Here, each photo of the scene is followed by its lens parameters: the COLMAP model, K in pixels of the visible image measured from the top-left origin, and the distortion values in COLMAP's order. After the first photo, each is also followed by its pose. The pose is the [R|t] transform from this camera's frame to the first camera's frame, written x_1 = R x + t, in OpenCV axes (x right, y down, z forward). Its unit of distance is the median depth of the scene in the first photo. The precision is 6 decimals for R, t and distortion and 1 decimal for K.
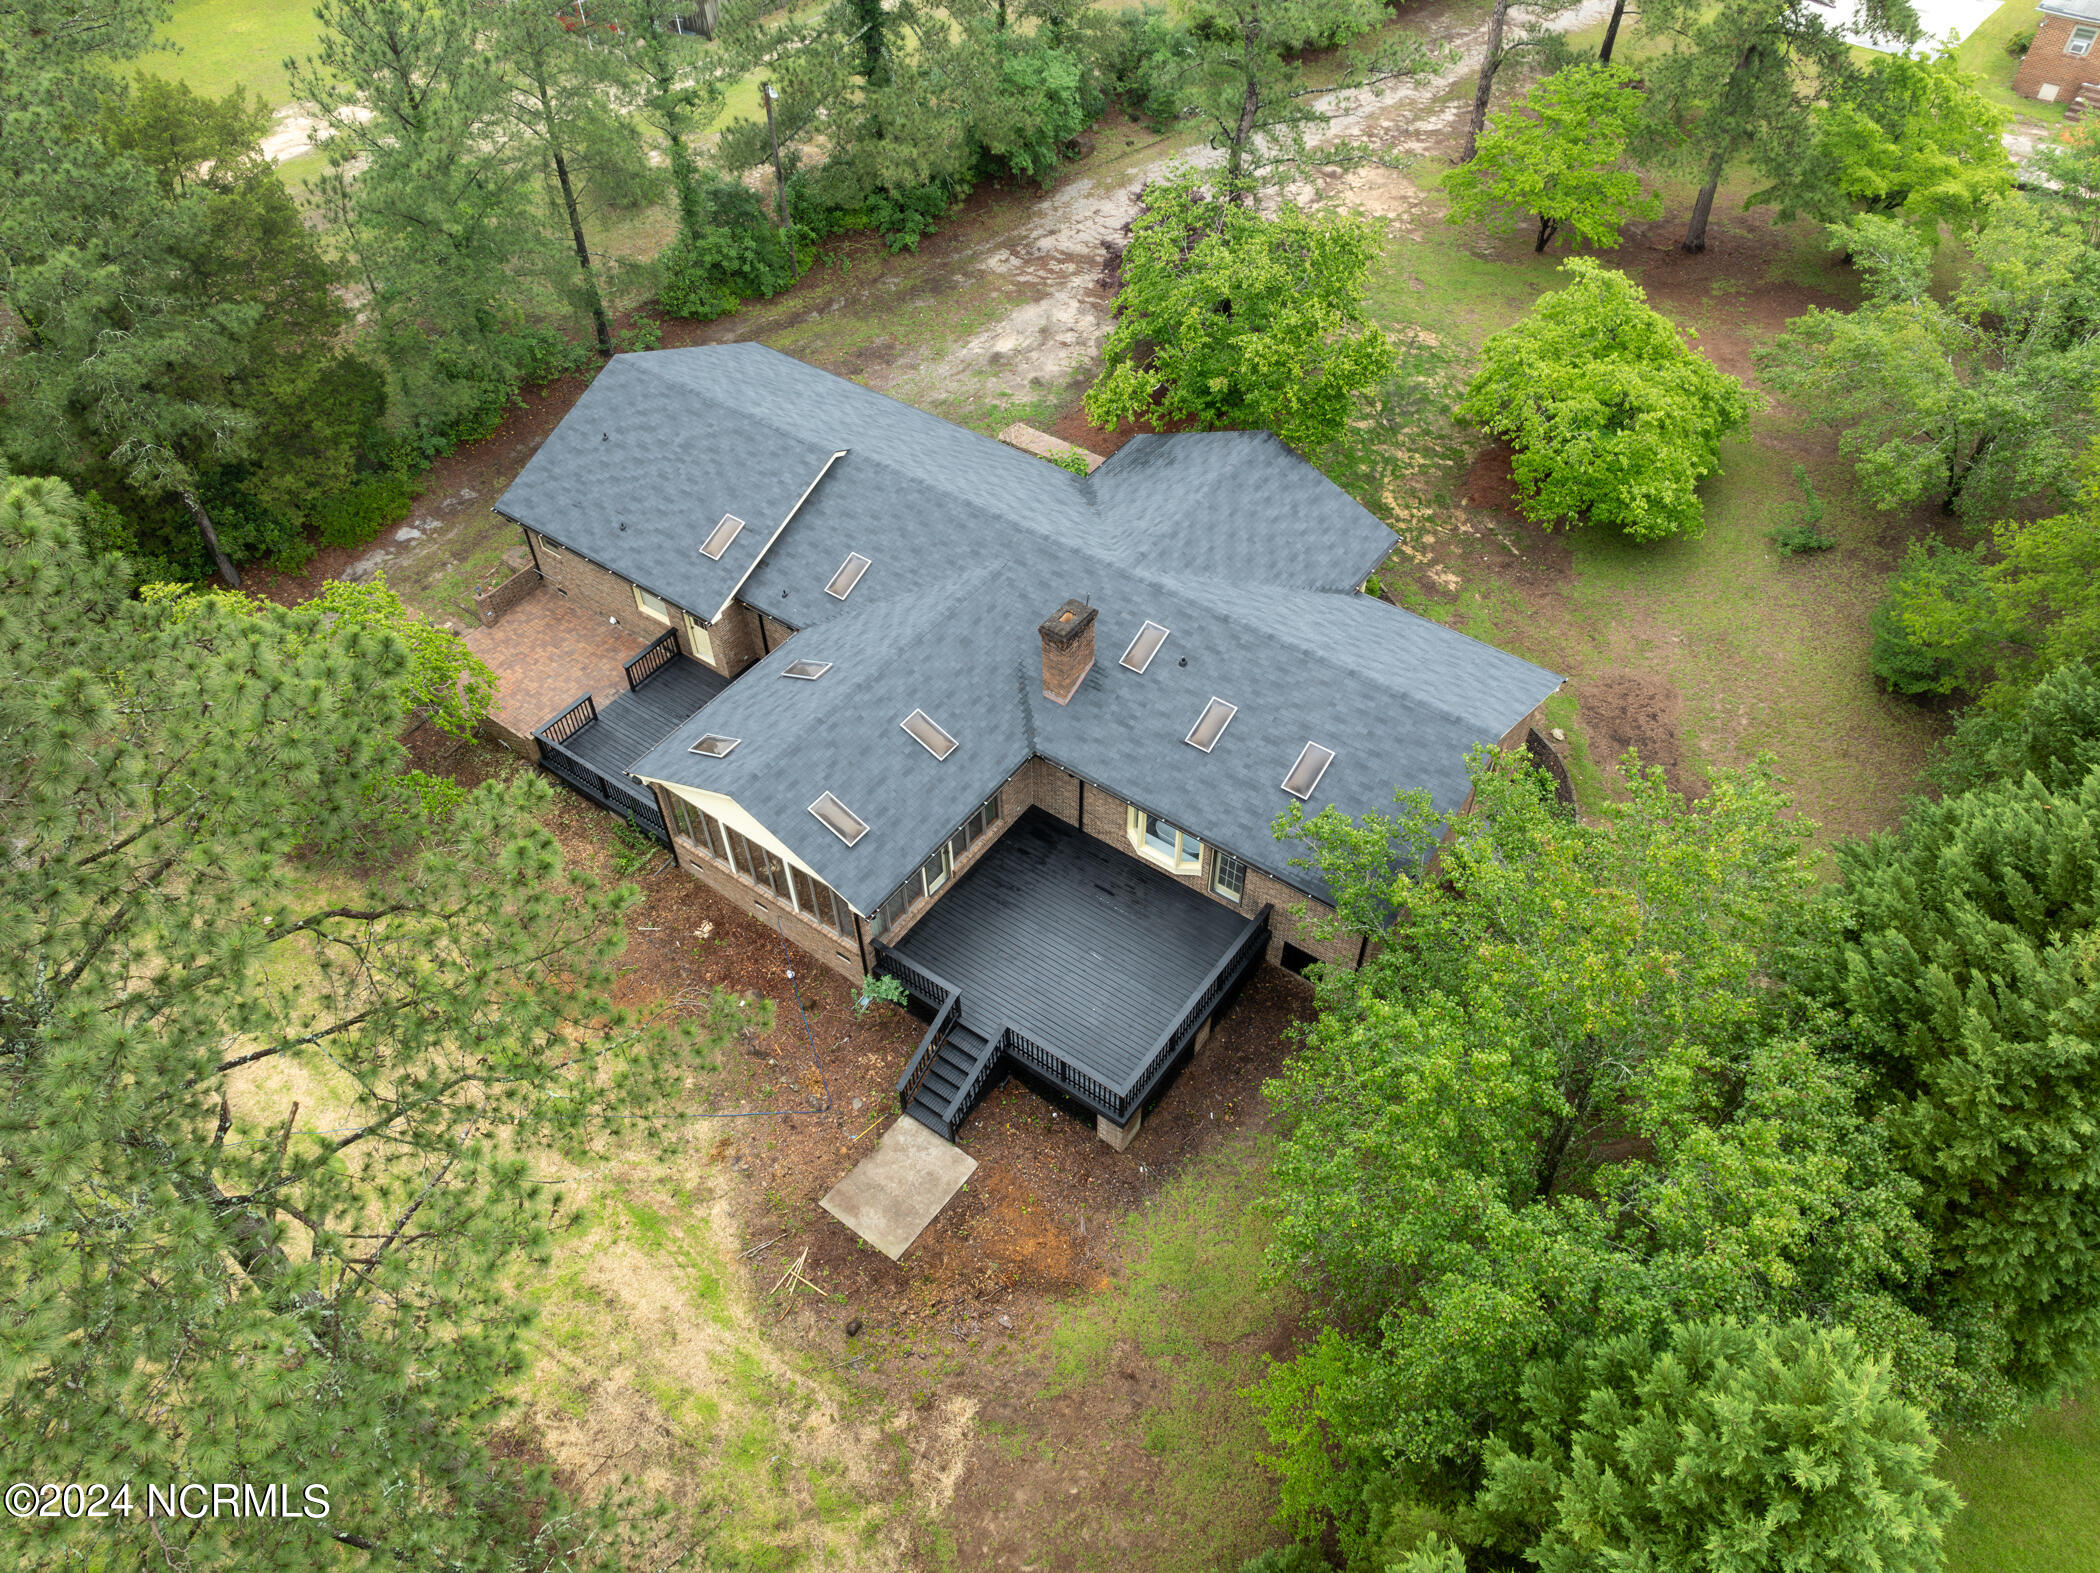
lens RADIAL K [[1477.7, 0, 1046.1], [0, 1477.7, 794.8], [0, 0, 1]] dist [-0.046883, 0.015849]
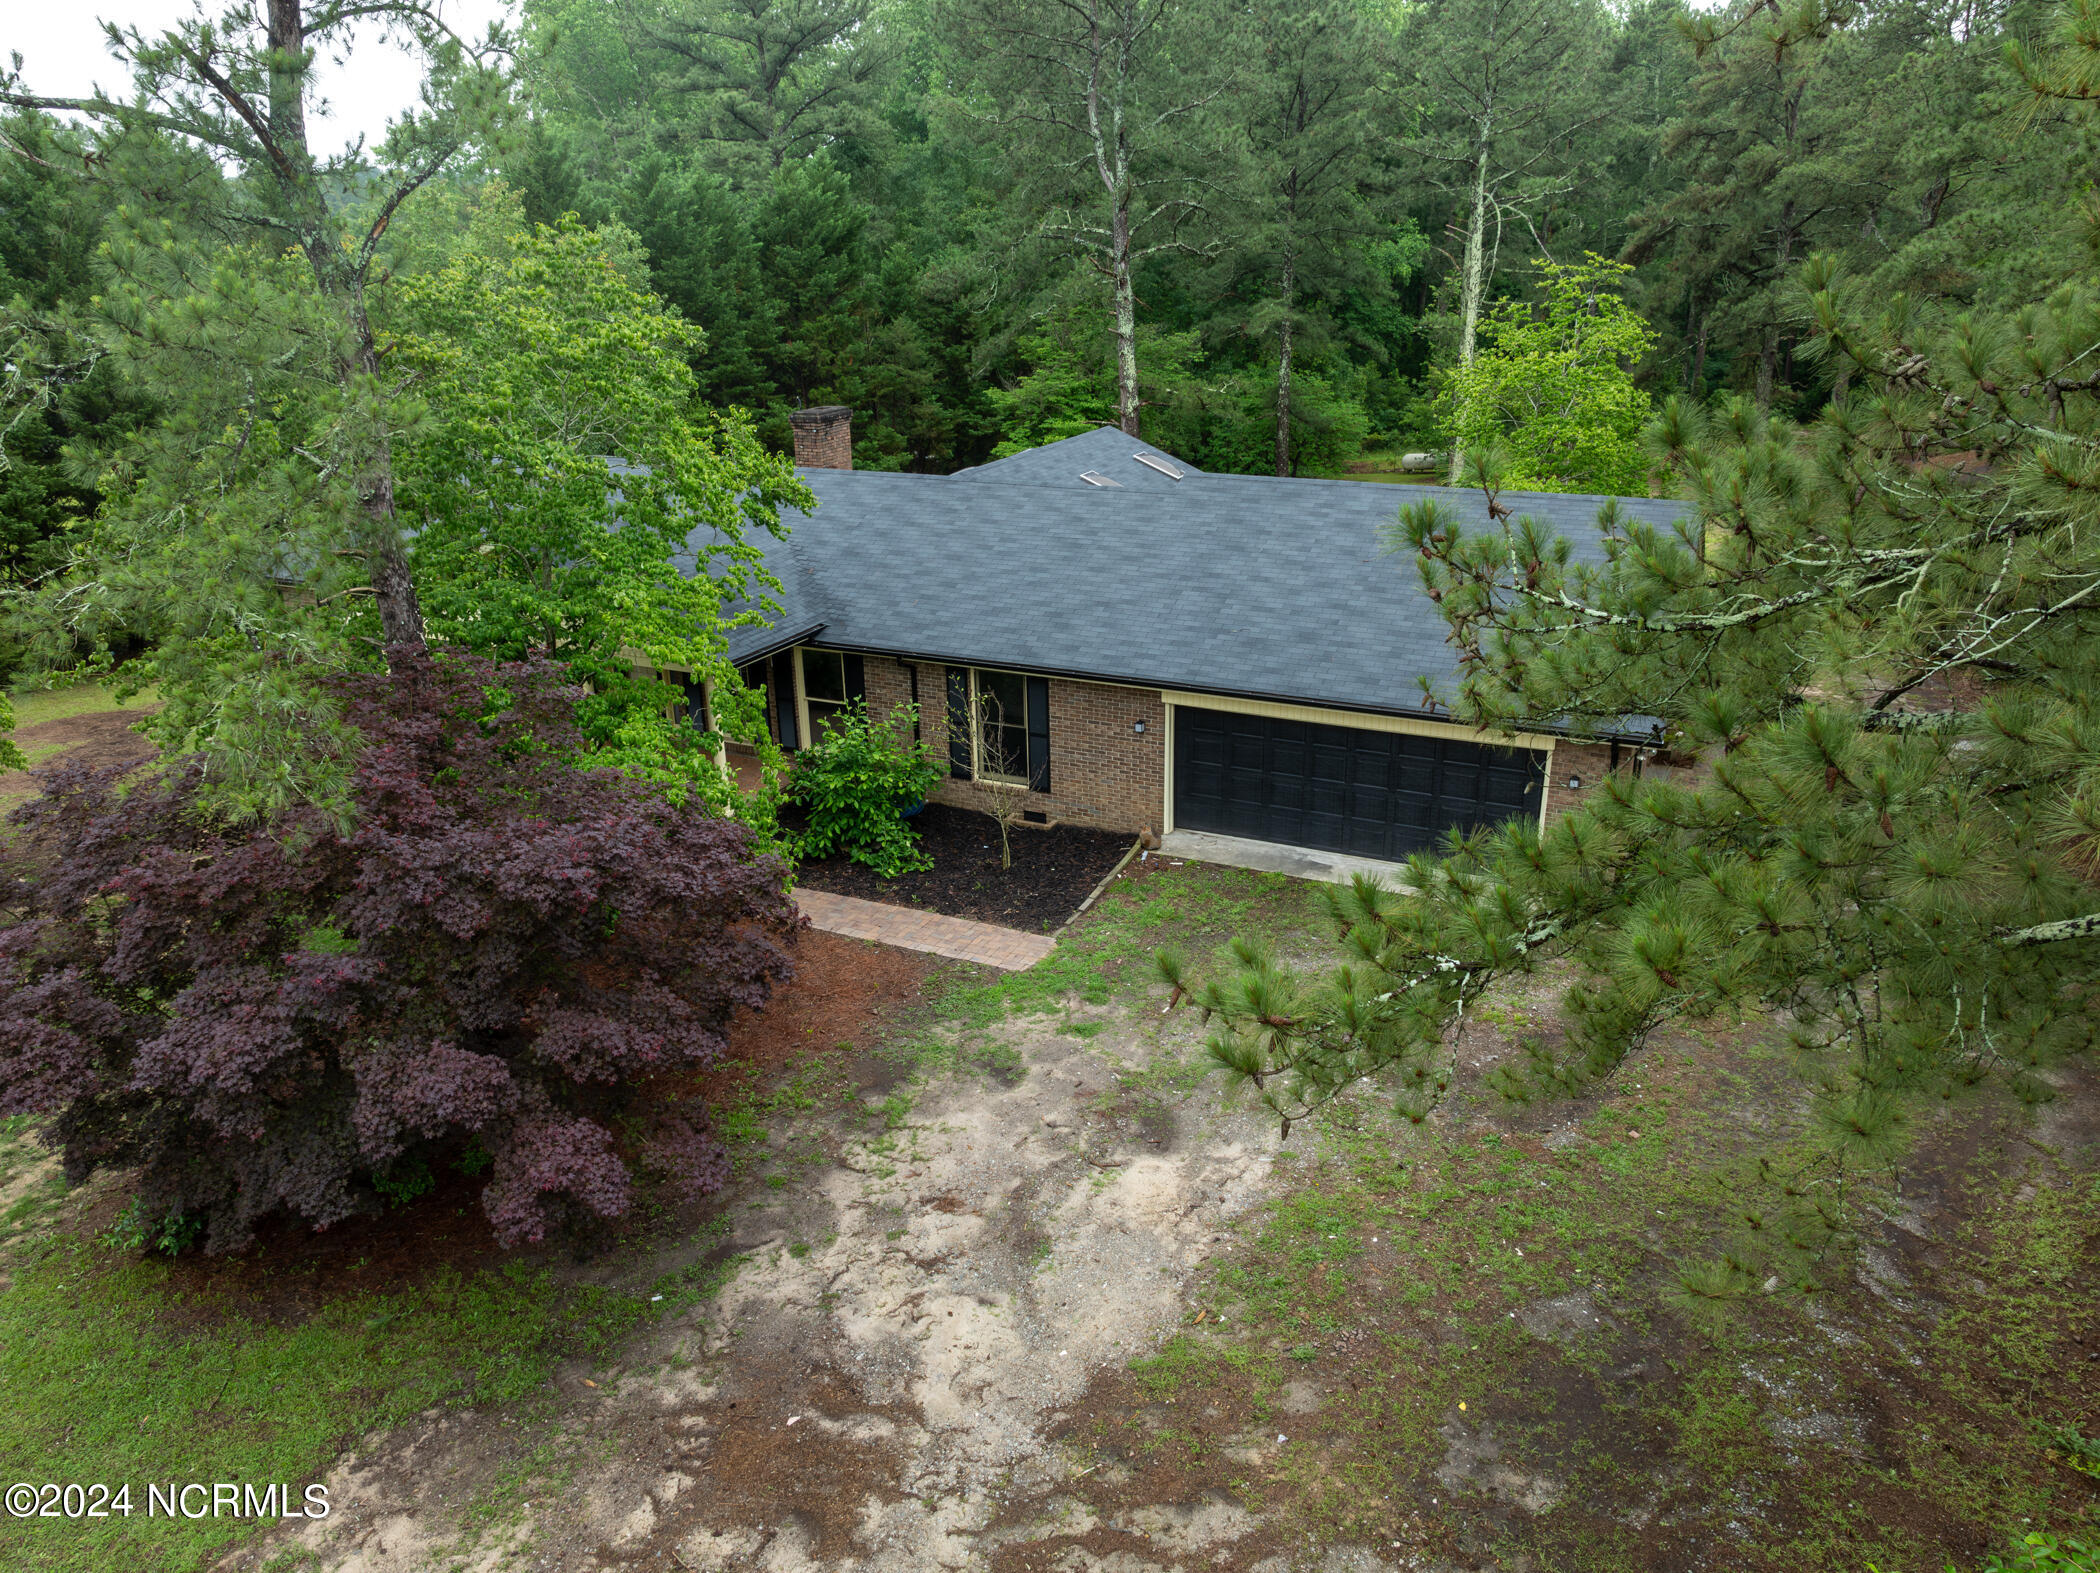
lens RADIAL K [[1477.7, 0, 1047.1], [0, 1477.7, 806.3], [0, 0, 1]] dist [-0.046883, 0.015849]
pose [[-0.982572, 0.096864, -0.158649, 0.046951], [-0.114269, 0.358421, 0.926541, -0.919783], [0.146611, 0.928521, -0.341106, 1.581530]]
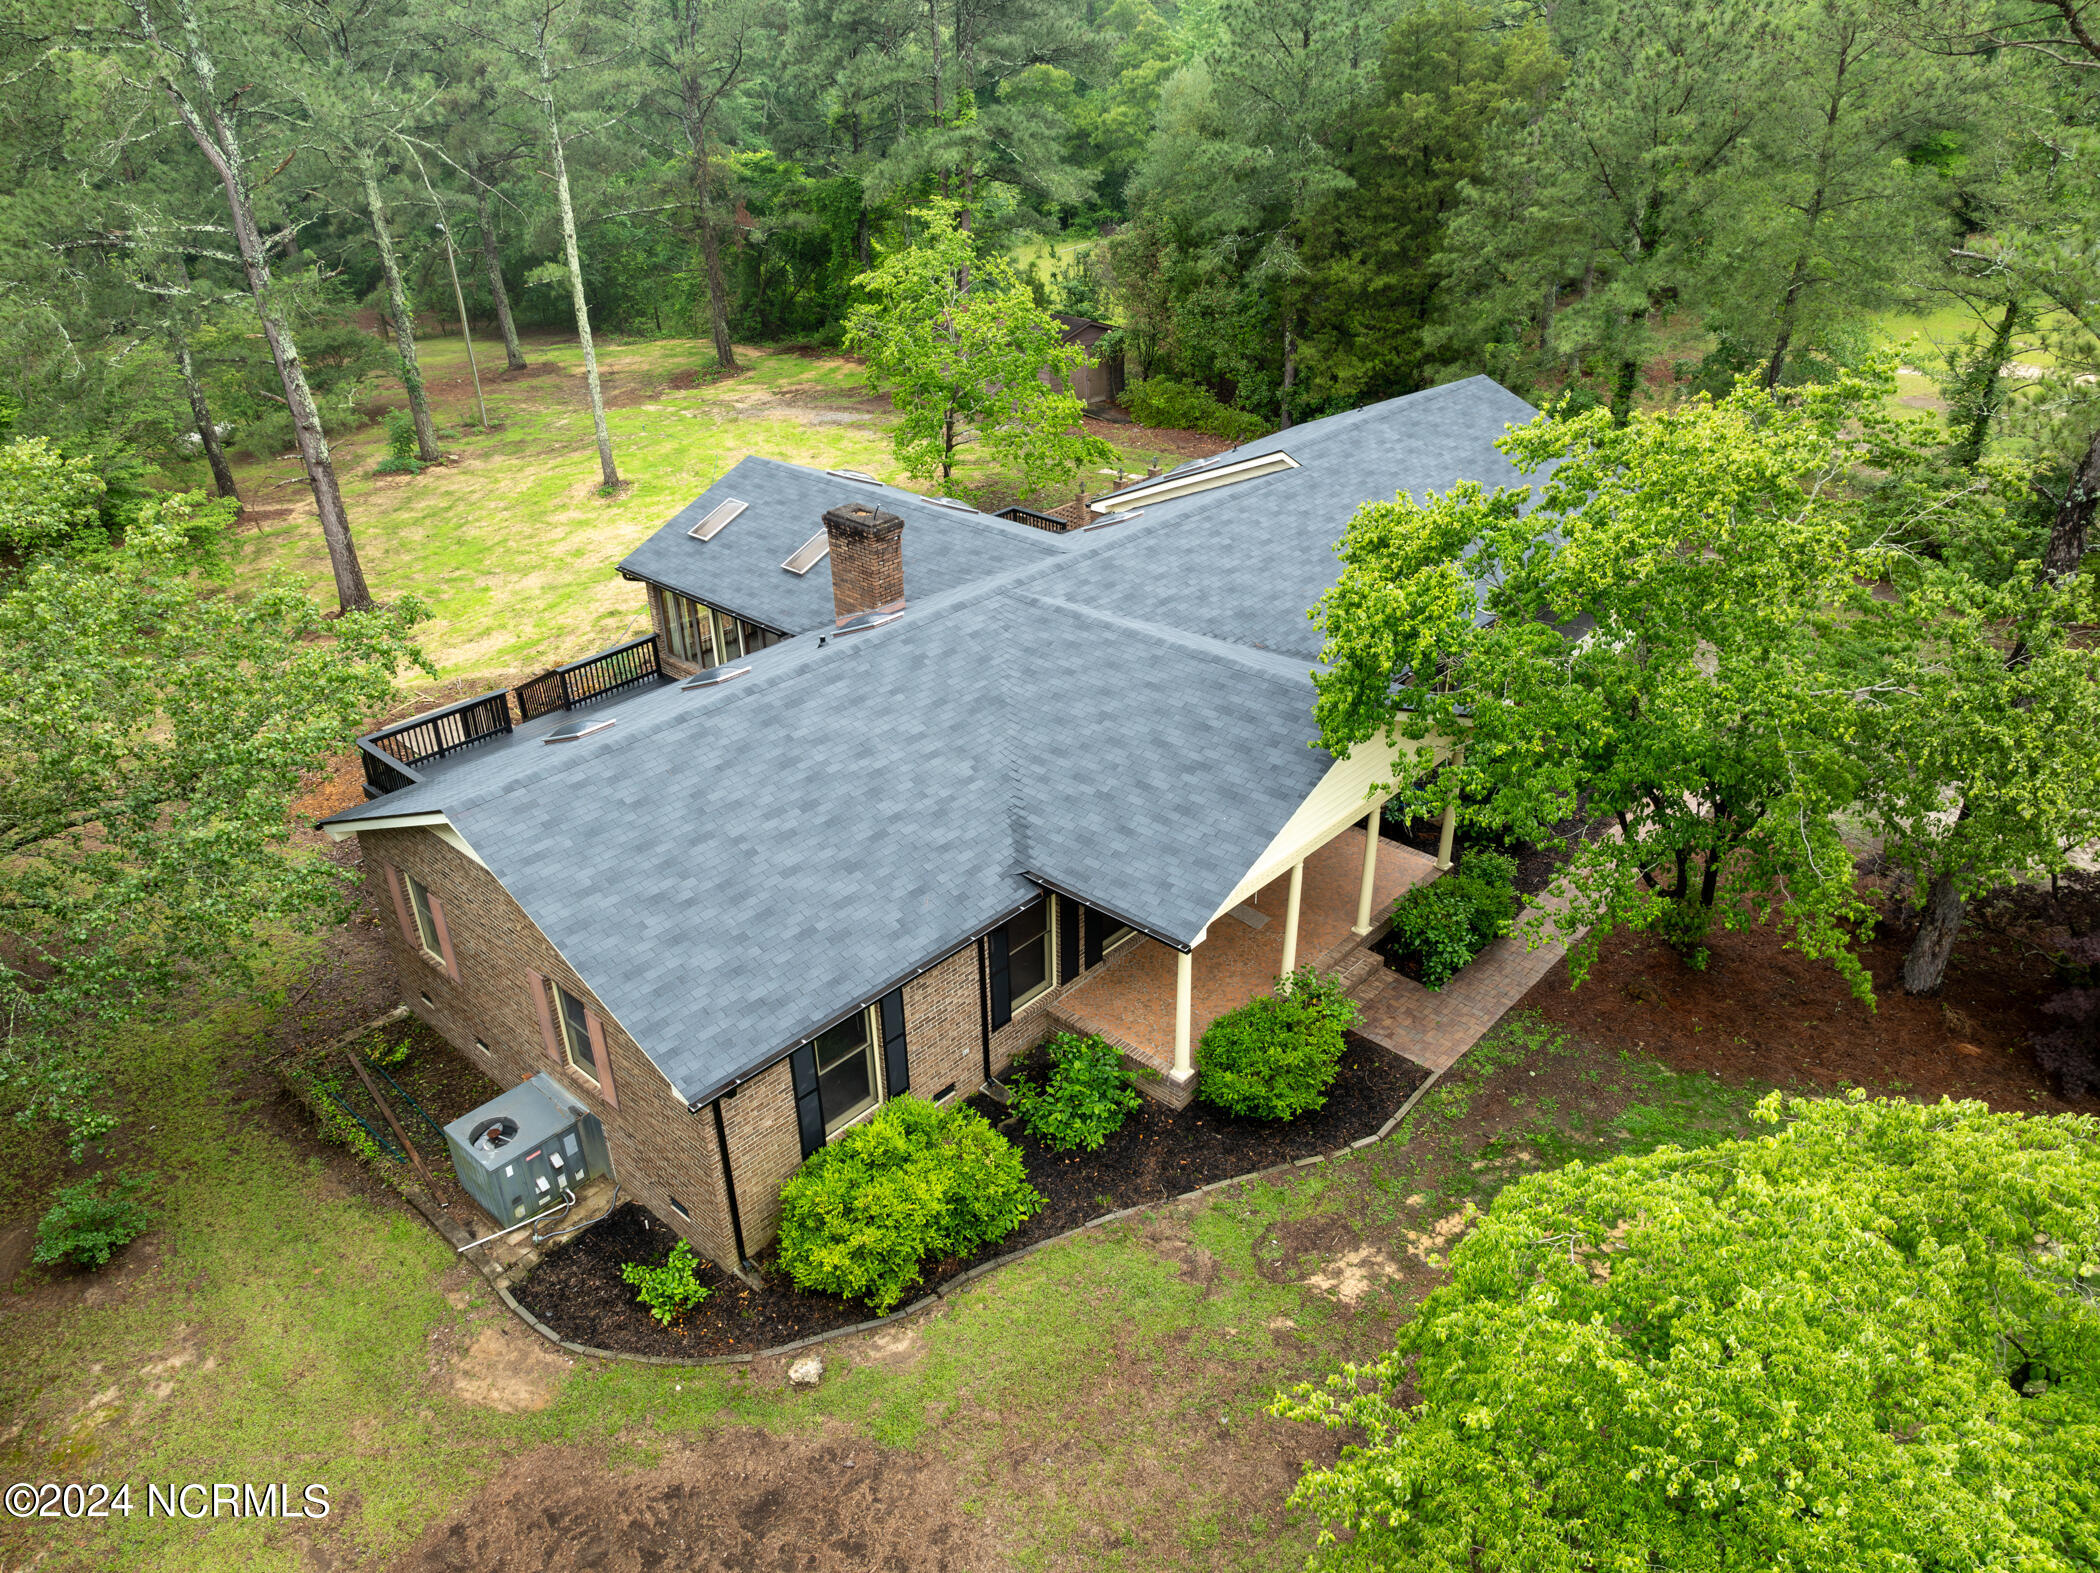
lens RADIAL K [[1477.7, 0, 1050.1], [0, 1477.7, 794.0], [0, 0, 1]] dist [-0.046883, 0.015849]
pose [[-0.111104, 0.497681, -0.860215, 0.728833], [-0.722998, 0.553398, 0.413552, -0.424778], [0.681858, 0.667881, 0.298337, 0.938917]]
